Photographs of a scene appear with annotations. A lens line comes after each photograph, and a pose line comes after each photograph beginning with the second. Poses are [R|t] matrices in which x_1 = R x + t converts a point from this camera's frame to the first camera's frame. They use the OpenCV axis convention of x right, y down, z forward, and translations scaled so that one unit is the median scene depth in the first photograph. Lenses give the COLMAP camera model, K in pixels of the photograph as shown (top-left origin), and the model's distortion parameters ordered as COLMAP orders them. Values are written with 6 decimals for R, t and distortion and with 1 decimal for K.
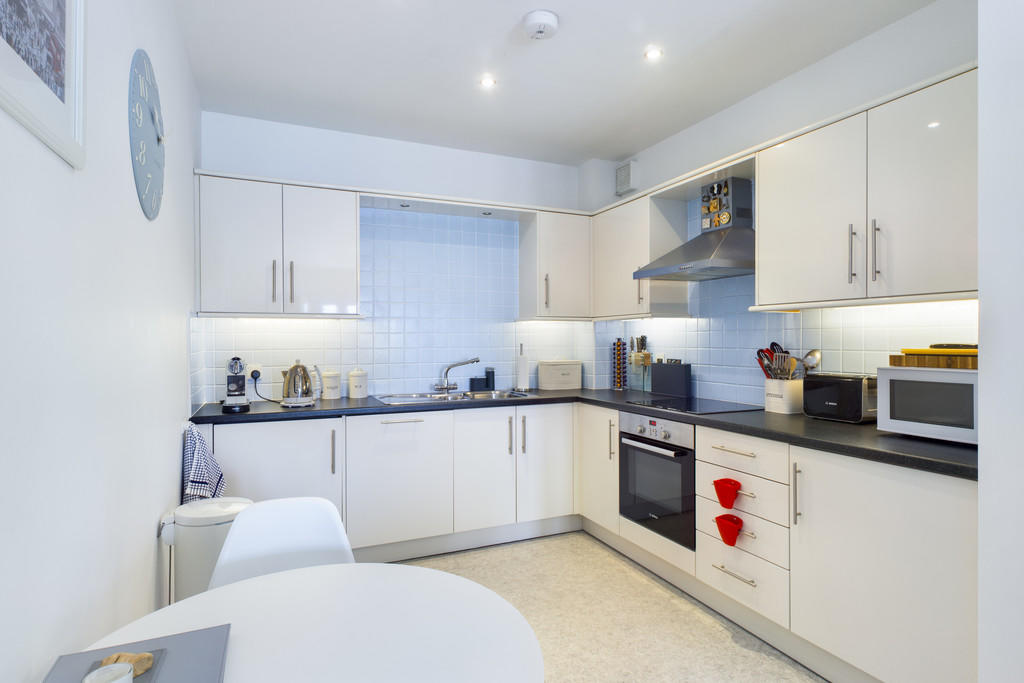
lens RADIAL K [[533.0, 0, 512.0], [0, 533.0, 341.5], [0, 0, 1]] dist [0.003389, 0.000610]
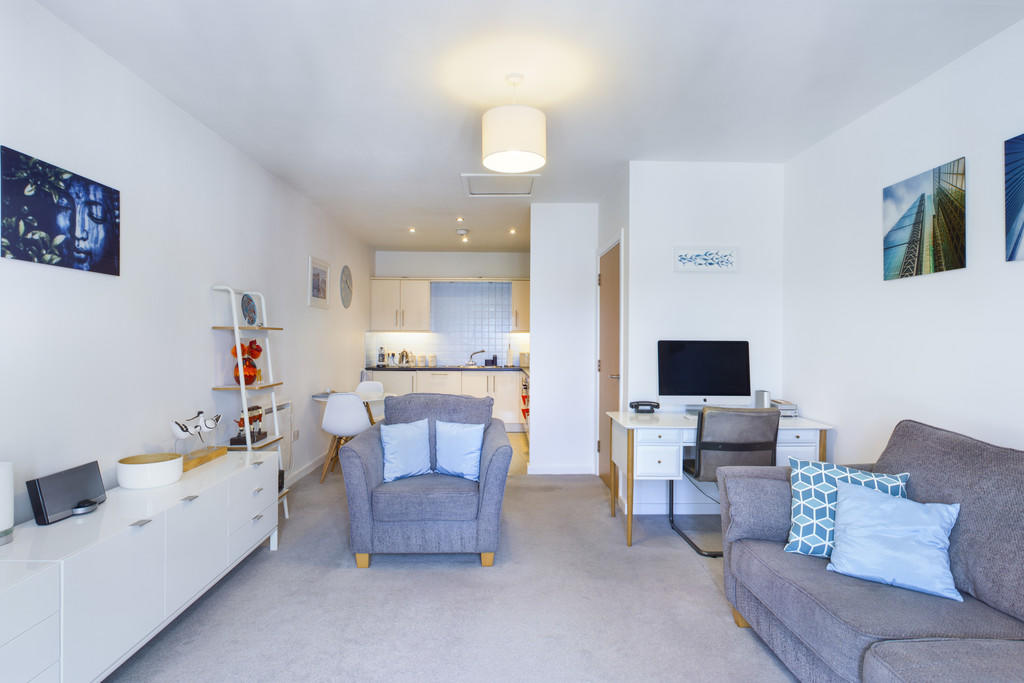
lens RADIAL K [[533.0, 0, 512.0], [0, 533.0, 341.5], [0, 0, 1]] dist [0.003389, 0.000610]
pose [[0.924807, 0.008143, -0.380349, 1.044001], [-0.008042, 0.999966, 0.001856, -0.009639], [0.380351, 0.001342, 0.924841, -1.162027]]
